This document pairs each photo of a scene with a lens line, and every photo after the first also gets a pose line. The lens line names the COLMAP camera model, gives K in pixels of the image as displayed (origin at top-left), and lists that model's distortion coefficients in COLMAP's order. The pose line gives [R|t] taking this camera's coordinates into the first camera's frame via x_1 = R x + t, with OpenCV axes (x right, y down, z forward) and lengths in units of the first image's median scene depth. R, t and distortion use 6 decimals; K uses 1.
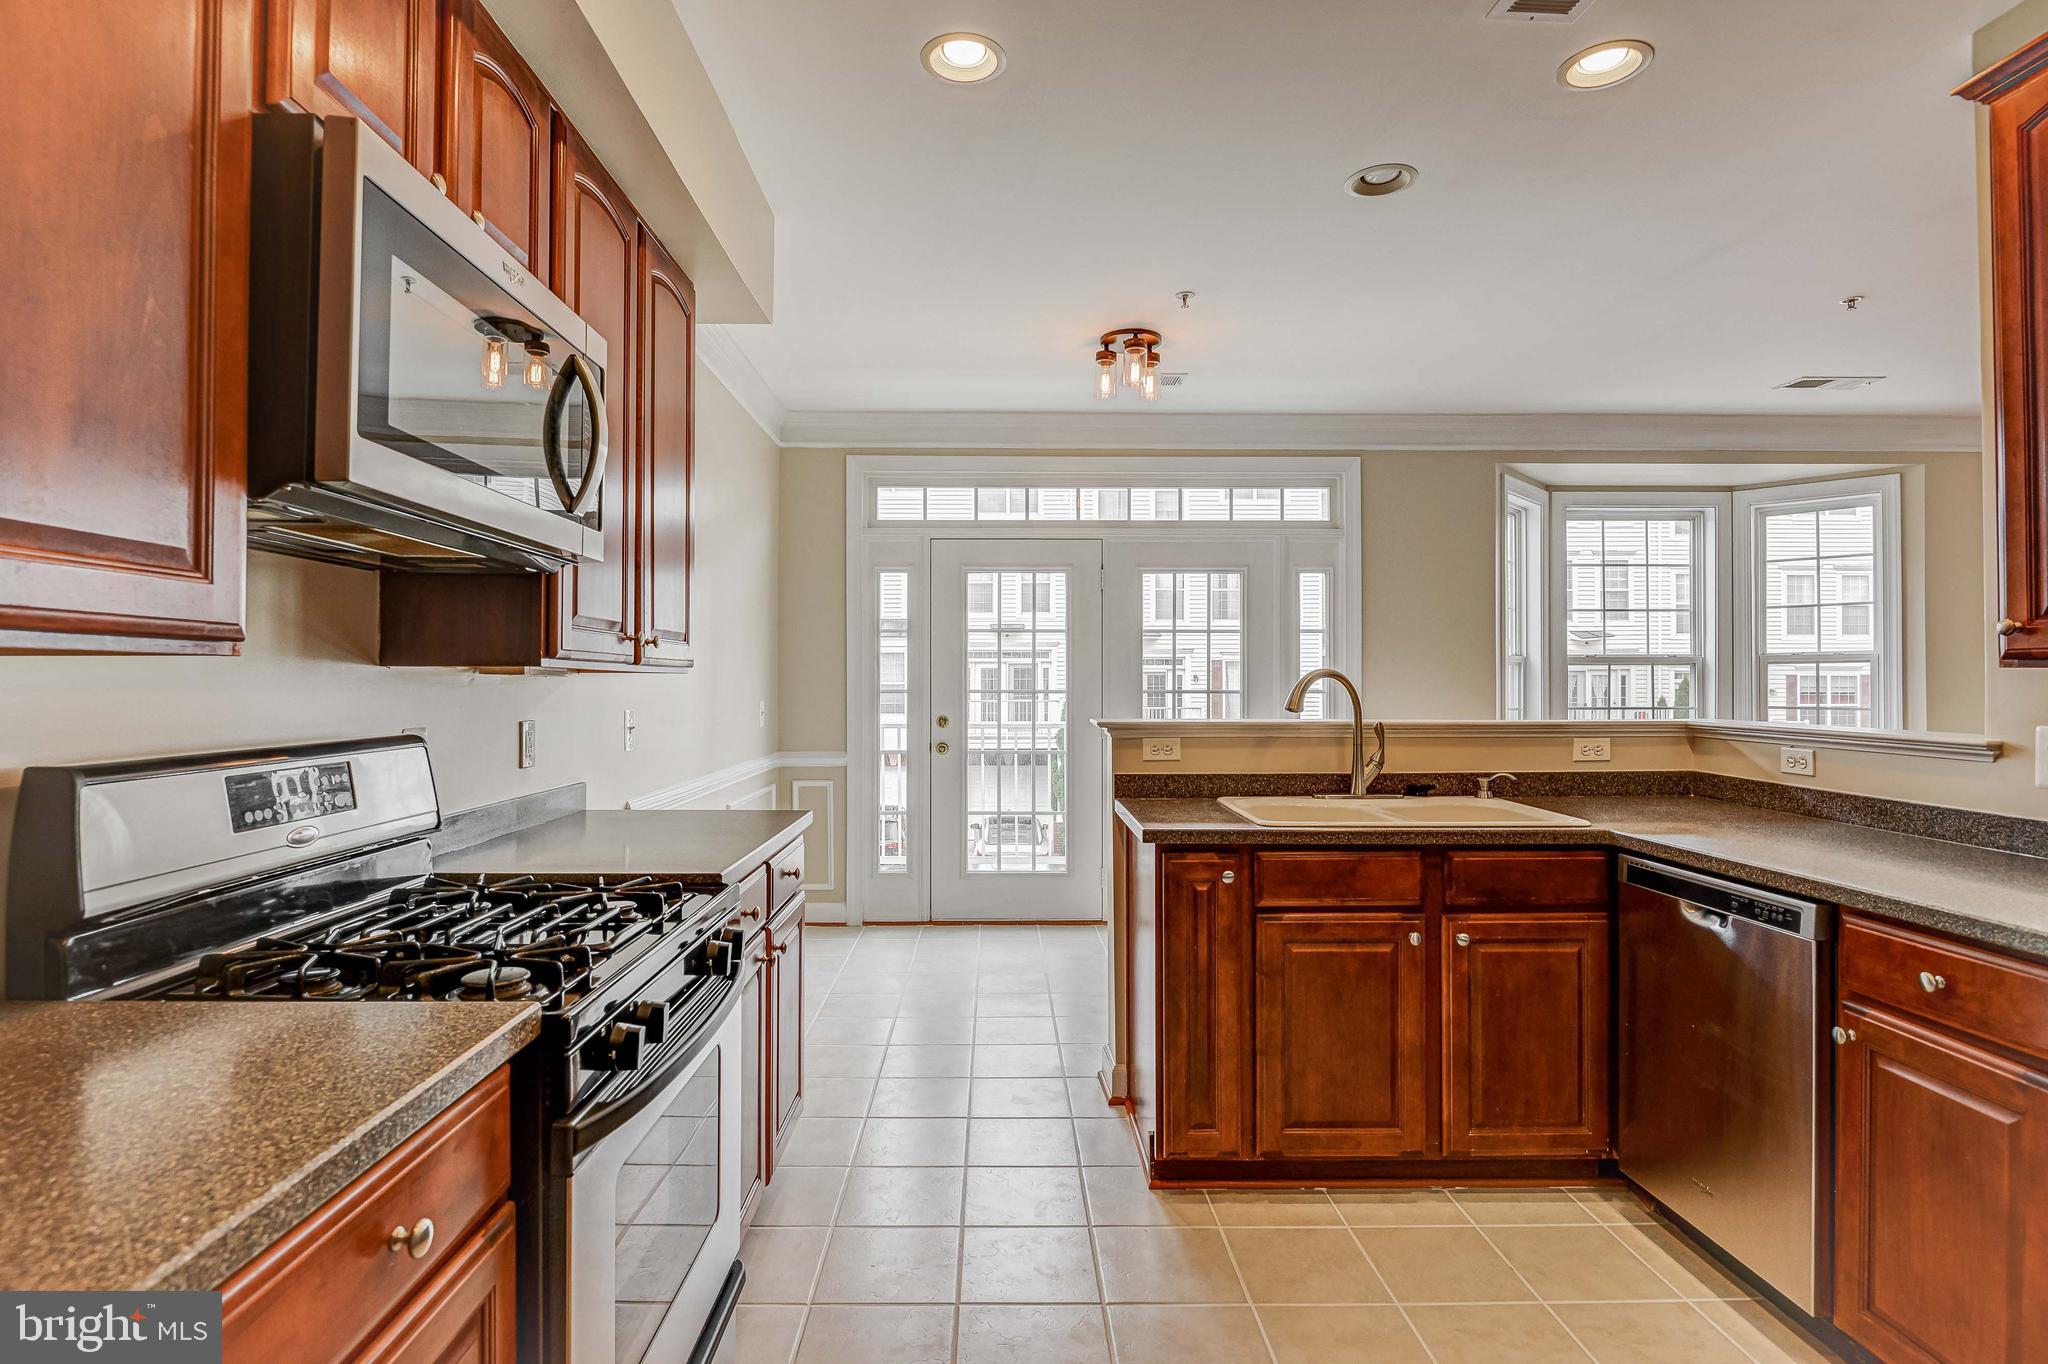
lens RADIAL K [[1029.4, 0, 1003.7], [0, 1029.4, 677.0], [0, 0, 1]] dist [0.000641, -0.007624]
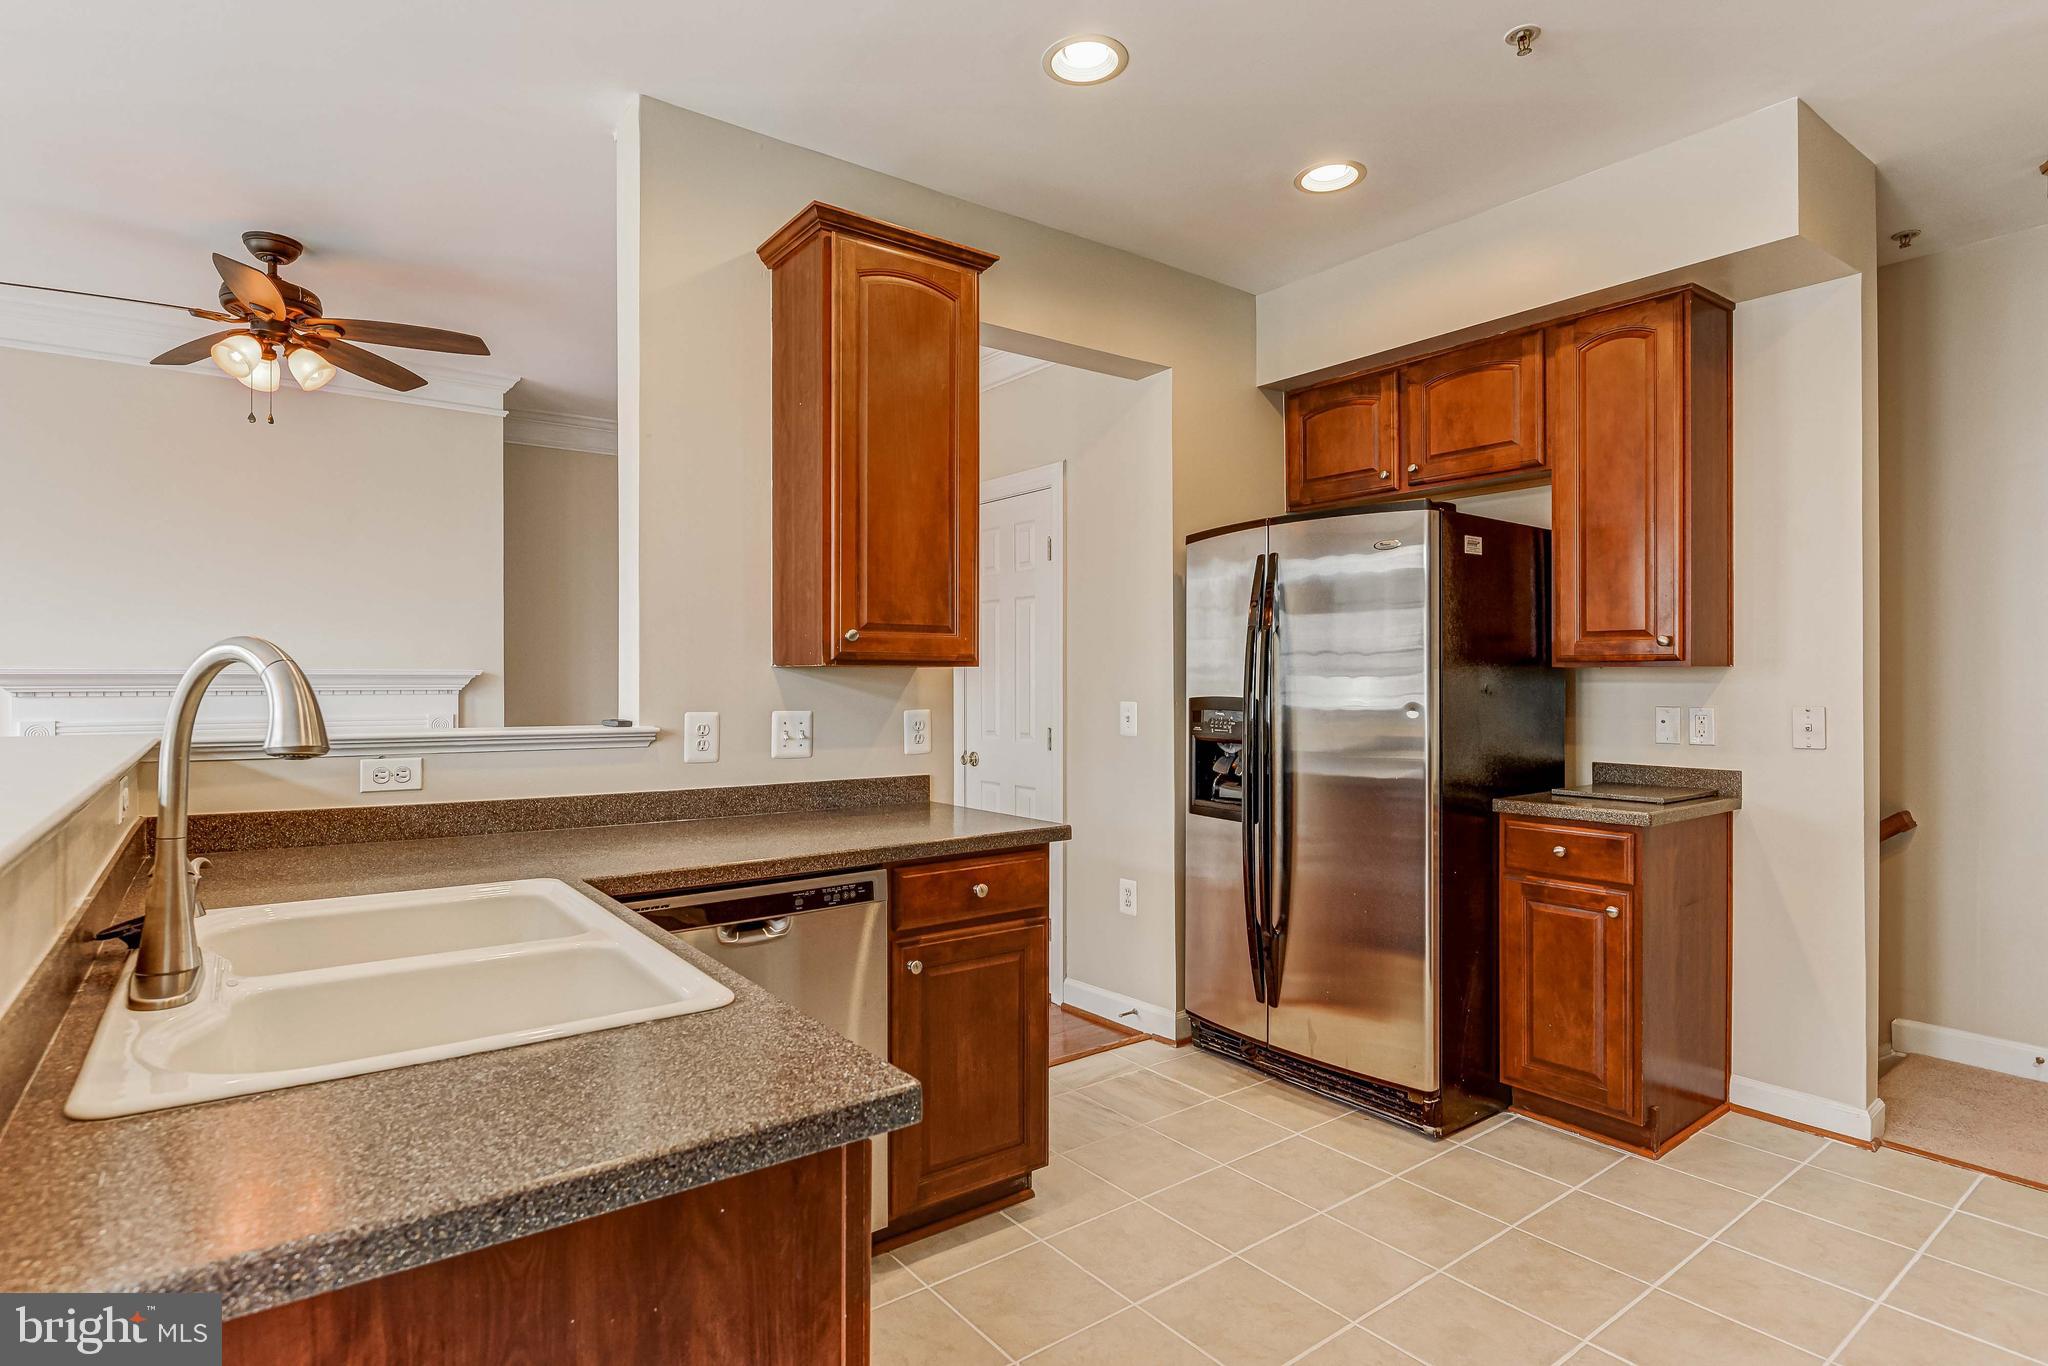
lens RADIAL K [[1035.6, 0, 1020.4], [0, 1035.6, 675.6], [0, 0, 1]] dist [-0.002655, -0.008203]
pose [[-0.601020, 0.001808, 0.799232, -0.168965], [-0.005549, 0.999964, -0.006434, 0.007997], [-0.799214, -0.008302, -0.600989, 1.155165]]
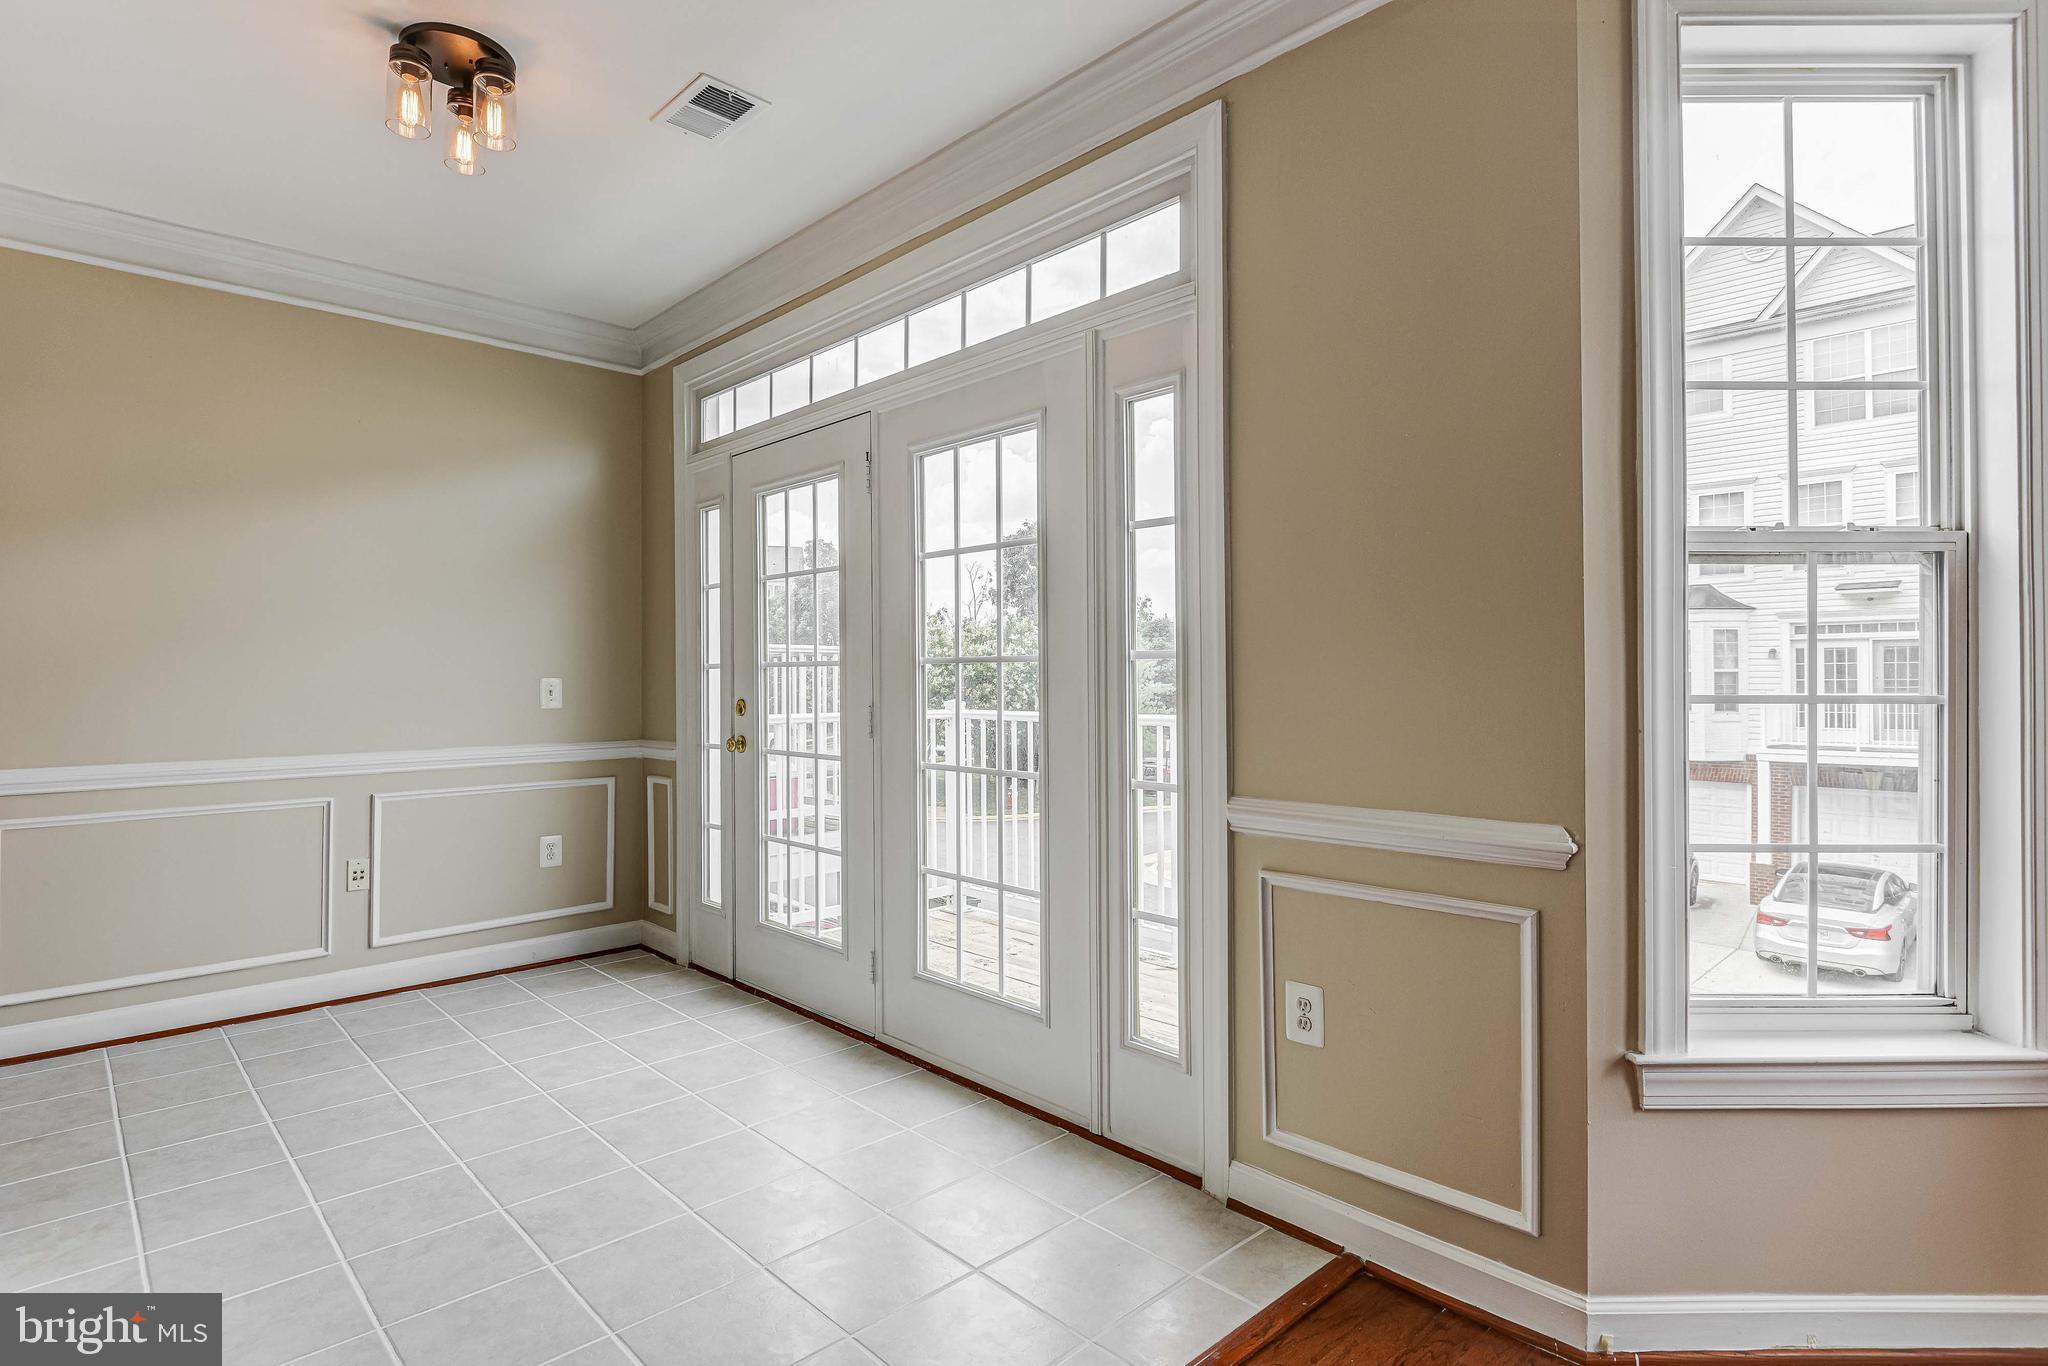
lens RADIAL K [[1029.4, 0, 1003.7], [0, 1029.4, 678.0], [0, 0, 1]] dist [0.000641, -0.007624]
pose [[0.680919, -0.004931, -0.732342, 1.260992], [0.010342, 0.999942, 0.002883, 0.047791], [0.732286, -0.009537, 0.680930, 1.364941]]
